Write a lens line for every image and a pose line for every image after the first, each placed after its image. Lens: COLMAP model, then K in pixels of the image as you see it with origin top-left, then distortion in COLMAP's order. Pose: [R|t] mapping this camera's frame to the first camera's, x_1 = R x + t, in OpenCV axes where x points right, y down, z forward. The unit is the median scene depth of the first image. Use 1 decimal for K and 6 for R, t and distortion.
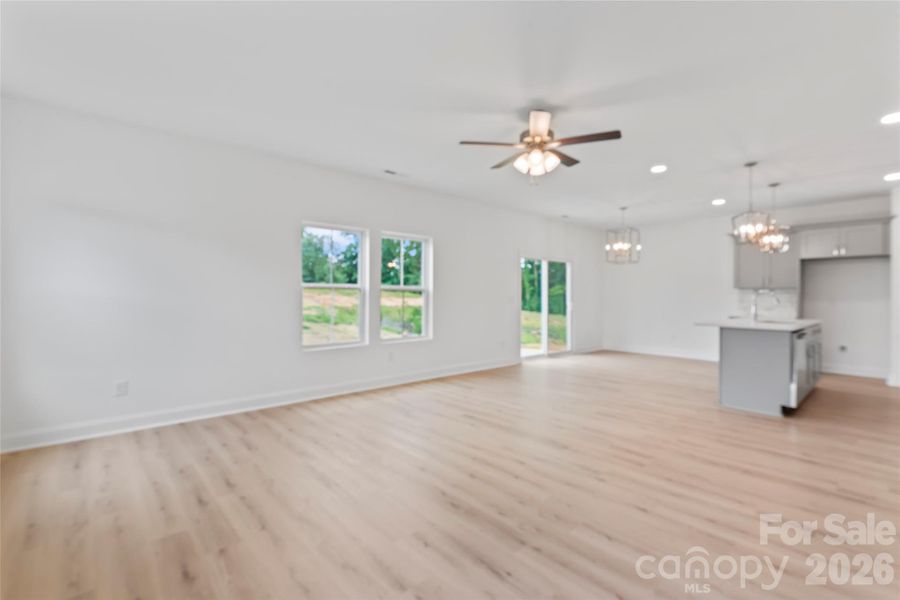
lens RADIAL K [[407.2, 0, 447.9], [0, 407.2, 298.8], [0, 0, 1]] dist [-0.024005, -0.000053]
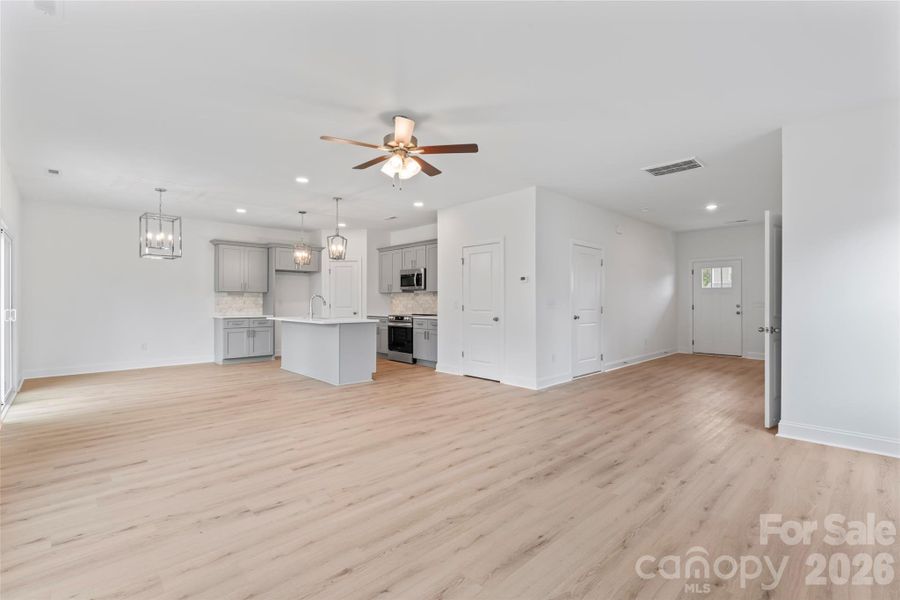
lens RADIAL K [[407.2, 0, 447.9], [0, 407.2, 298.8], [0, 0, 1]] dist [-0.024005, -0.000053]
pose [[-0.025932, -0.000152, 0.999664, -1.069804], [0.008370, 0.999965, 0.000369, -0.008552], [-0.999629, 0.008376, -0.025930, 1.212124]]
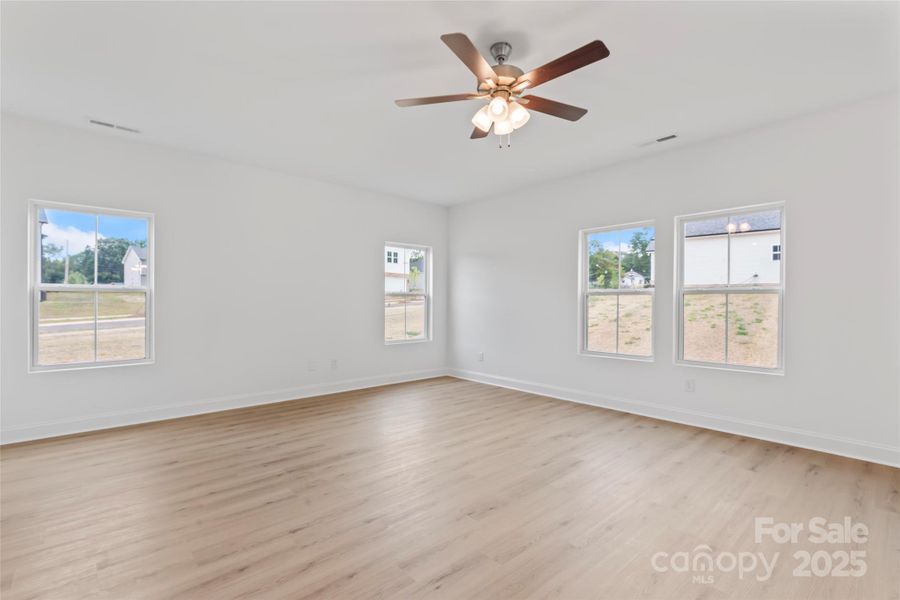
lens RADIAL K [[414.7, 0, 448.9], [0, 414.7, 305.2], [0, 0, 1]] dist [0.000498, 0.000102]
pose [[-0.000724, 0.004057, -0.999992, 1.283127], [-0.015007, 0.999879, 0.004068, 0.003686], [0.999887, 0.015009, -0.000663, 1.210372]]
